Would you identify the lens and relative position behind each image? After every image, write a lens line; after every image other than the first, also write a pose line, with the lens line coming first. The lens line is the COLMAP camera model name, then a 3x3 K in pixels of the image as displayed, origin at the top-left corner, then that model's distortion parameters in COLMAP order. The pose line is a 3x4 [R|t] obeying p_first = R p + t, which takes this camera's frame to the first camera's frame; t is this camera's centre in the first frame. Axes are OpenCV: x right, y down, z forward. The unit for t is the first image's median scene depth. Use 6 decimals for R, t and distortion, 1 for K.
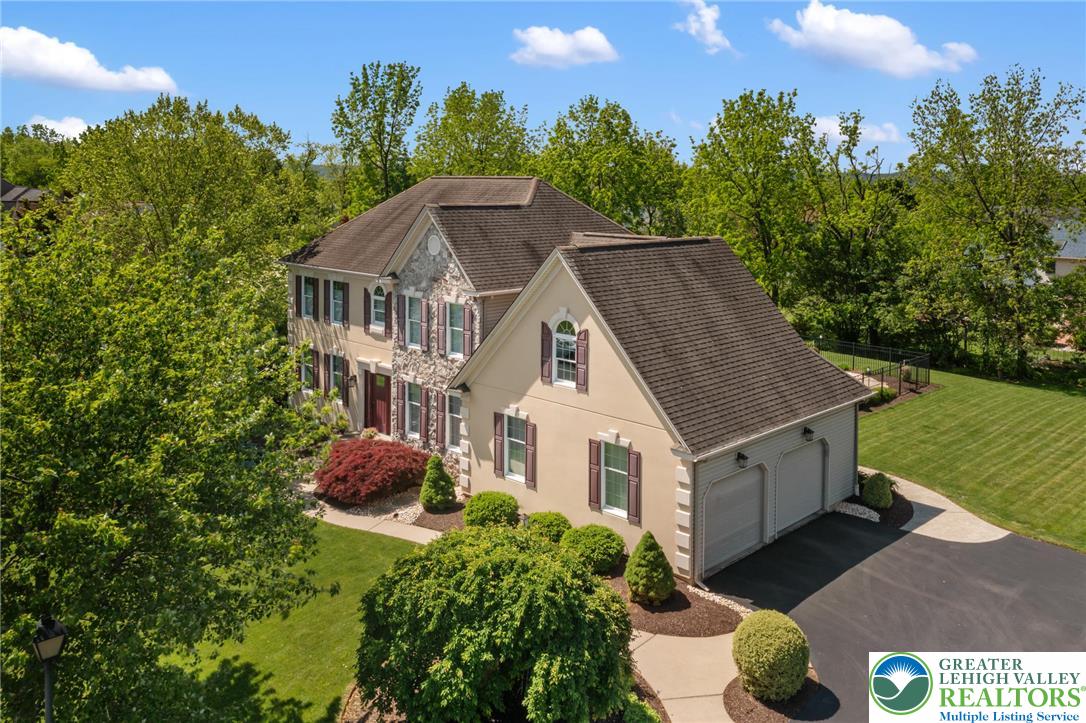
lens RADIAL K [[895.4, 0, 542.2], [0, 895.4, 200.3], [0, 0, 1]] dist [-0.001970, -0.006680]
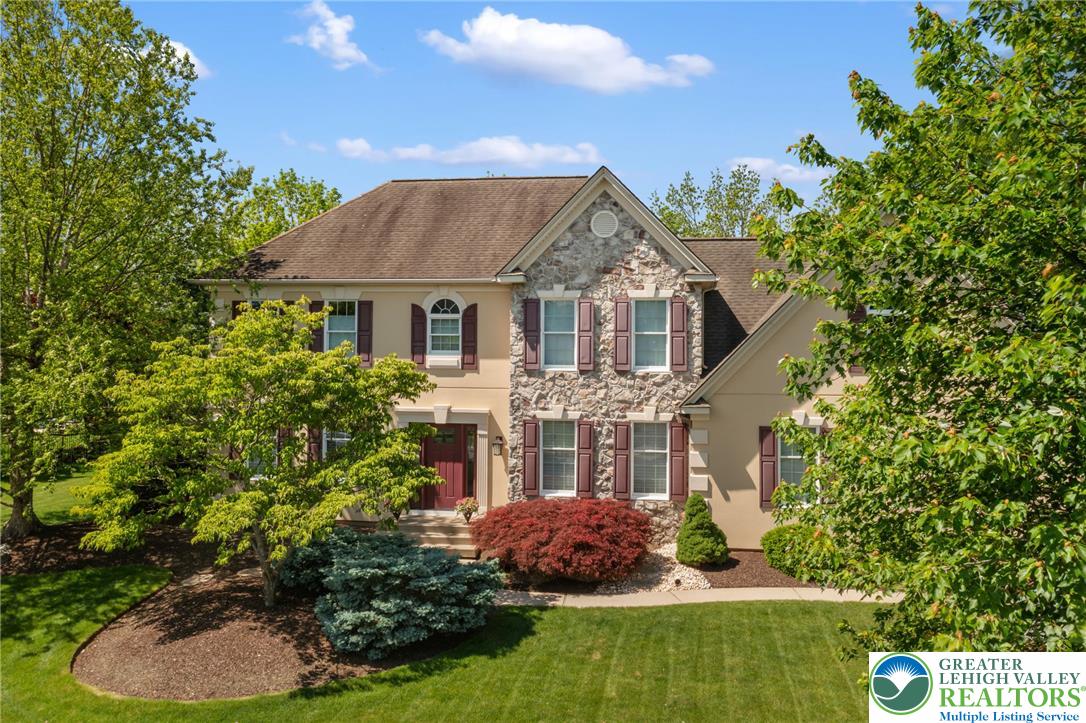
lens RADIAL K [[882.3, 0, 544.7], [0, 882.3, 321.5], [0, 0, 1]] dist [0.005336, 0.002758]
pose [[0.812254, 0.016639, 0.583067, -0.664269], [0.010463, 0.999017, -0.043085, 0.183511], [-0.583210, 0.041096, 0.811281, 0.507559]]
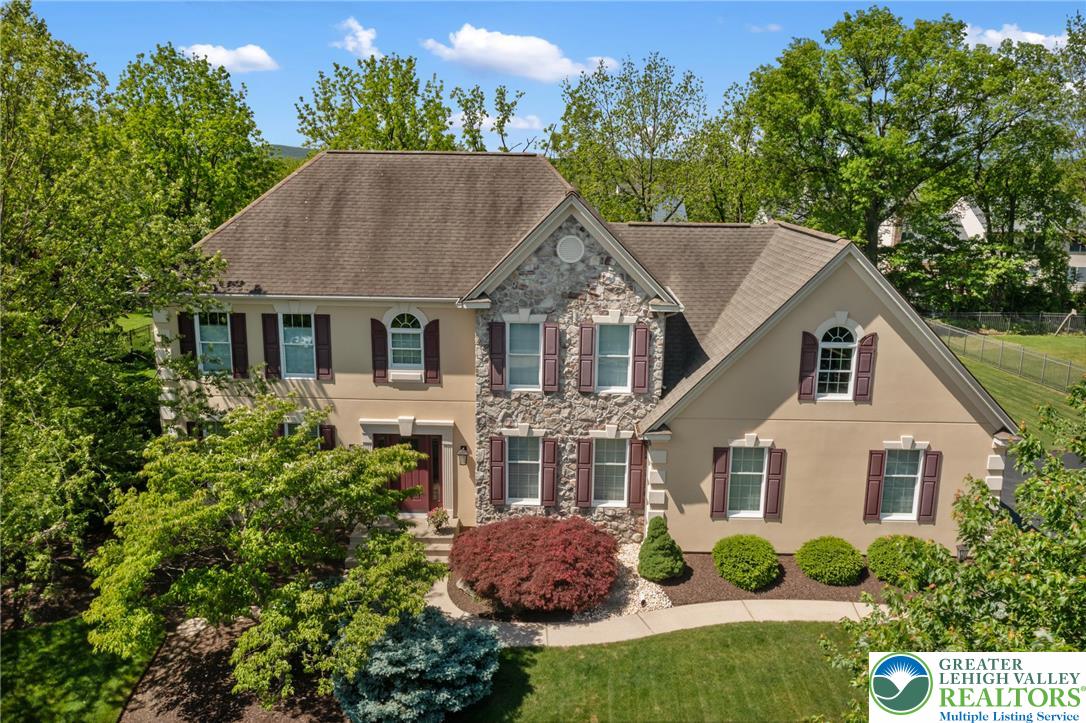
lens RADIAL K [[867.9, 0, 543.0], [0, 867.9, 361.5], [0, 0, 1]] dist [0.003049, 0.002254]
pose [[0.725702, -0.151641, 0.671090, -0.715579], [0.007081, 0.977003, 0.213109, -0.012929], [-0.687973, -0.149901, 0.710086, 0.569501]]
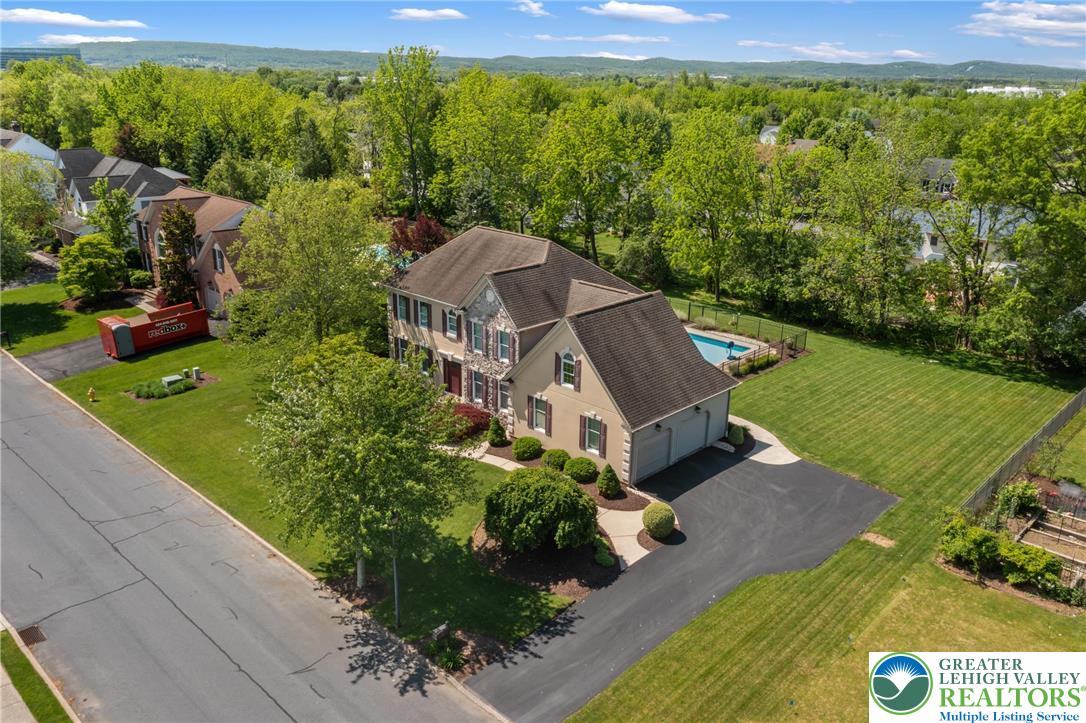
lens RADIAL K [[851.2, 0, 543.0], [0, 851.2, 361.5], [0, 0, 1]] dist [0.006499, 0.001891]
pose [[0.999900, 0.003877, 0.013602, -0.048406], [-0.007808, 0.953200, 0.302241, -0.361796], [-0.011794, -0.302317, 0.953135, -0.644546]]
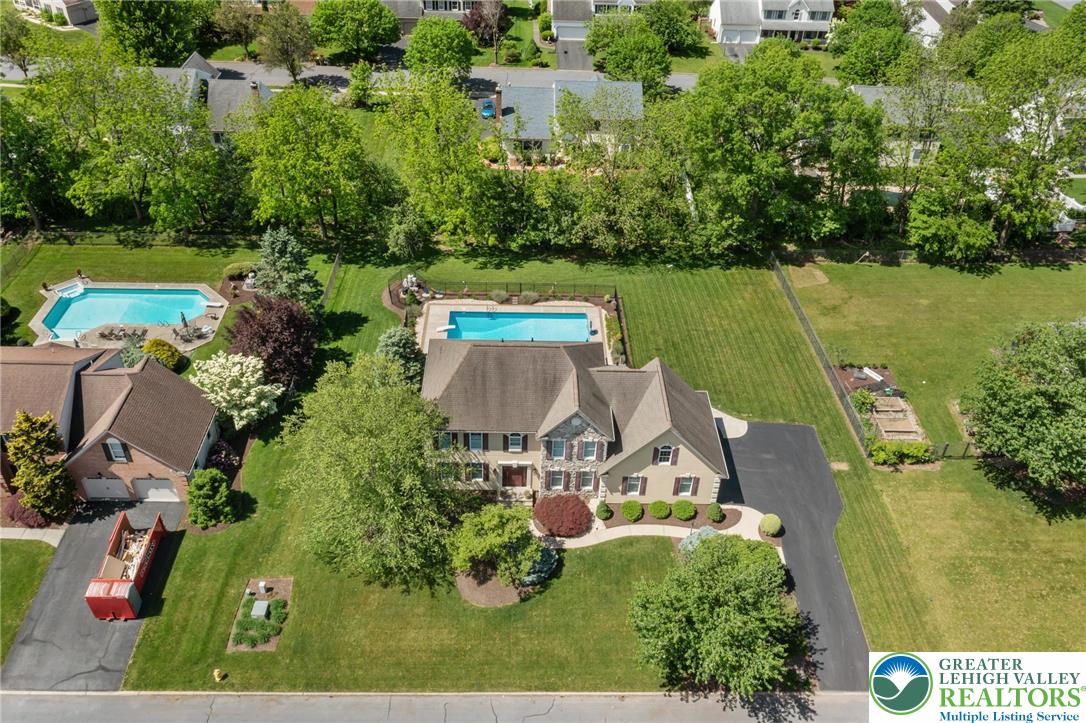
lens RADIAL K [[867.9, 0, 543.0], [0, 867.9, 361.5], [0, 0, 1]] dist [0.003049, 0.002254]
pose [[0.697100, -0.429494, 0.574096, -1.460400], [-0.011273, 0.794056, 0.607740, -1.476769], [-0.716885, -0.430127, 0.548695, 0.003798]]
